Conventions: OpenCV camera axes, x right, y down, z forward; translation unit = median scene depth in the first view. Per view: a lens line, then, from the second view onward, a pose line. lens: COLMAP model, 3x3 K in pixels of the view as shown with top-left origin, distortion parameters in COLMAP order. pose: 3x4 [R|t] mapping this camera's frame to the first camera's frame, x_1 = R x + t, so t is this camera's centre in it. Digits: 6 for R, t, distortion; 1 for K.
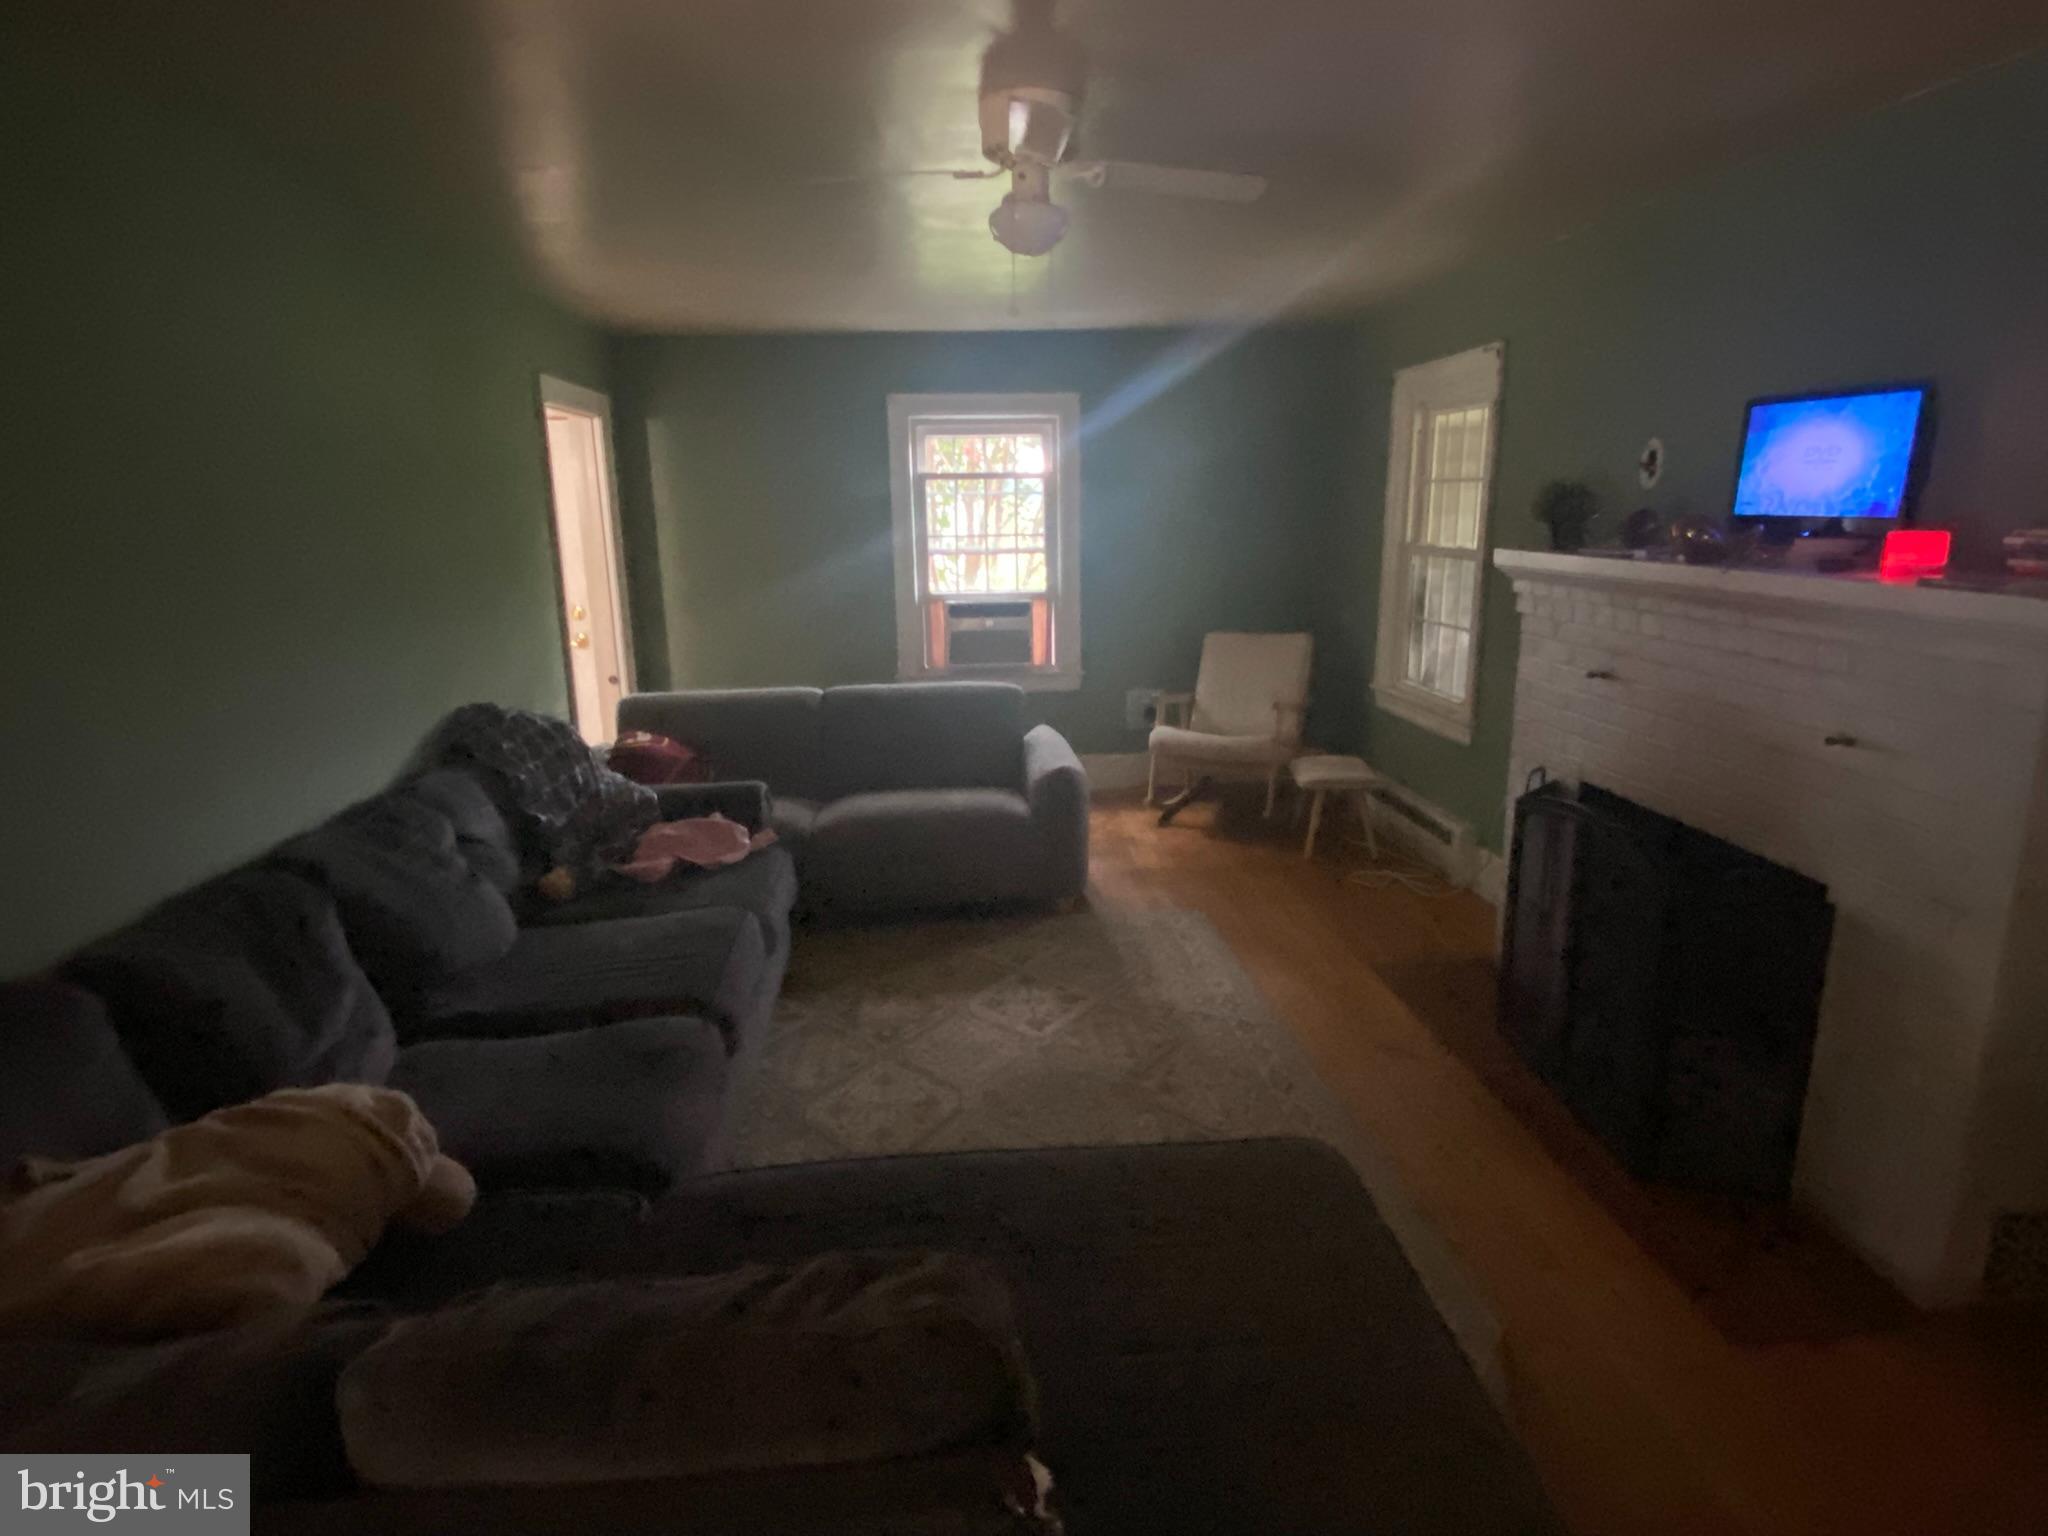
lens RADIAL K [[1110.8, 0, 1024.0], [0, 1110.8, 768.0], [0, 0, 1]] dist [0.023913, -0.043326]
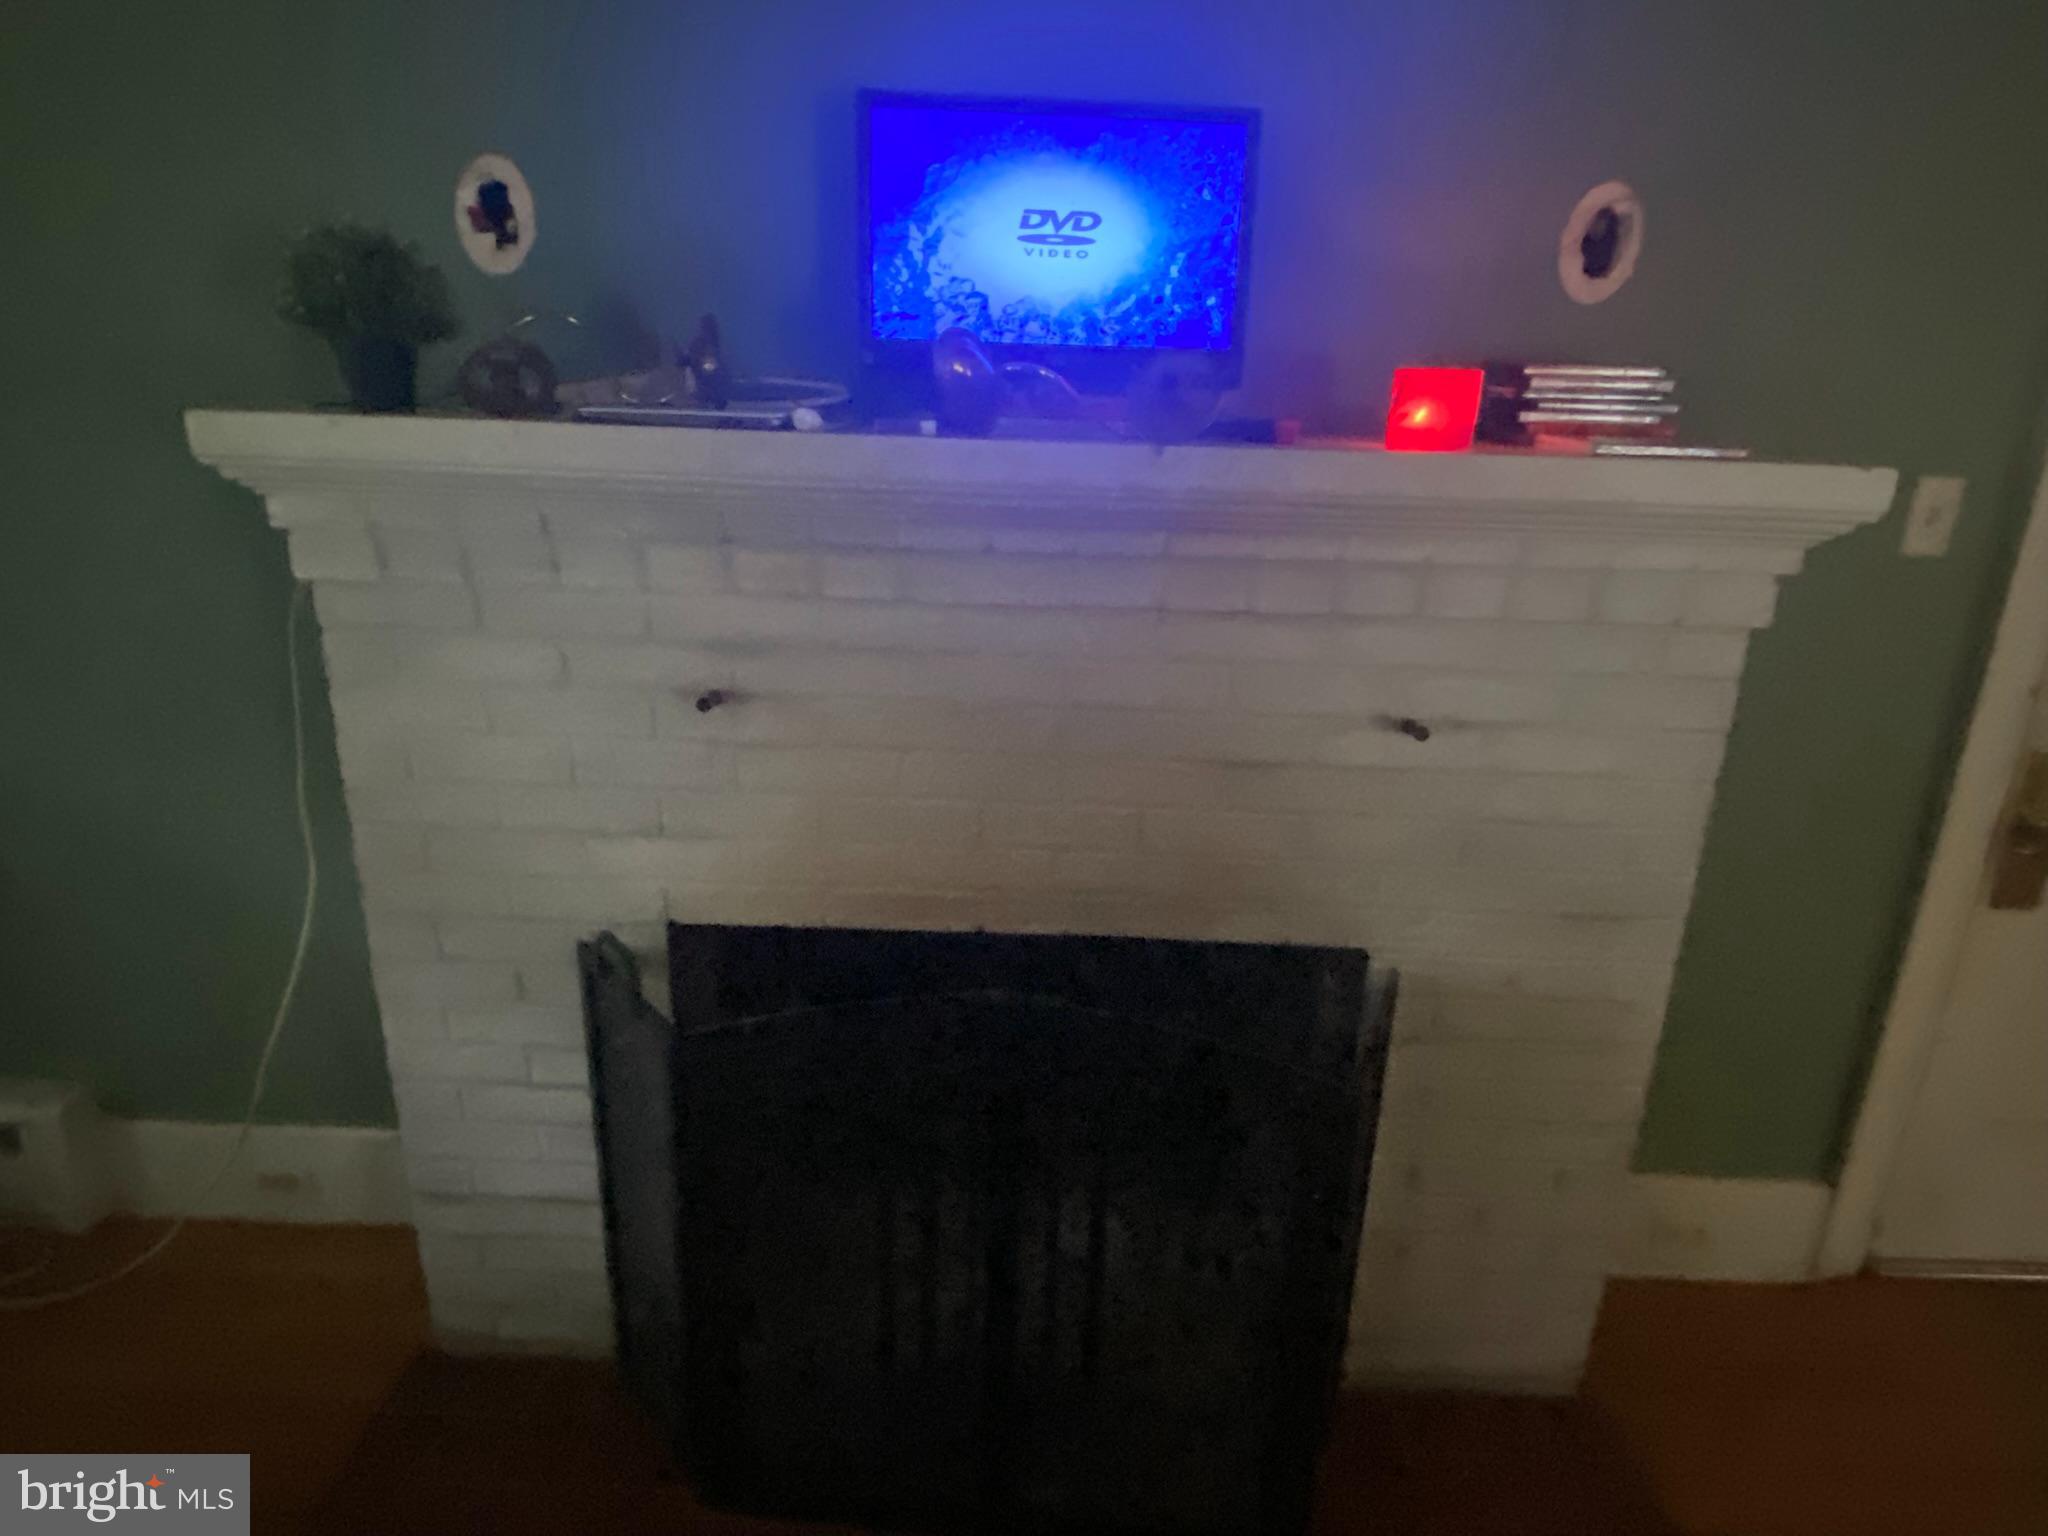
lens RADIAL K [[1158.9, 0, 1024.0], [0, 1158.9, 768.0], [0, 0, 1]] dist [0.025750, -0.022522]
pose [[0.100670, -0.283425, 0.953696, 0.095979], [0.200480, 0.944682, 0.259584, -0.183736], [-0.974512, 0.165065, 0.151922, 0.977377]]
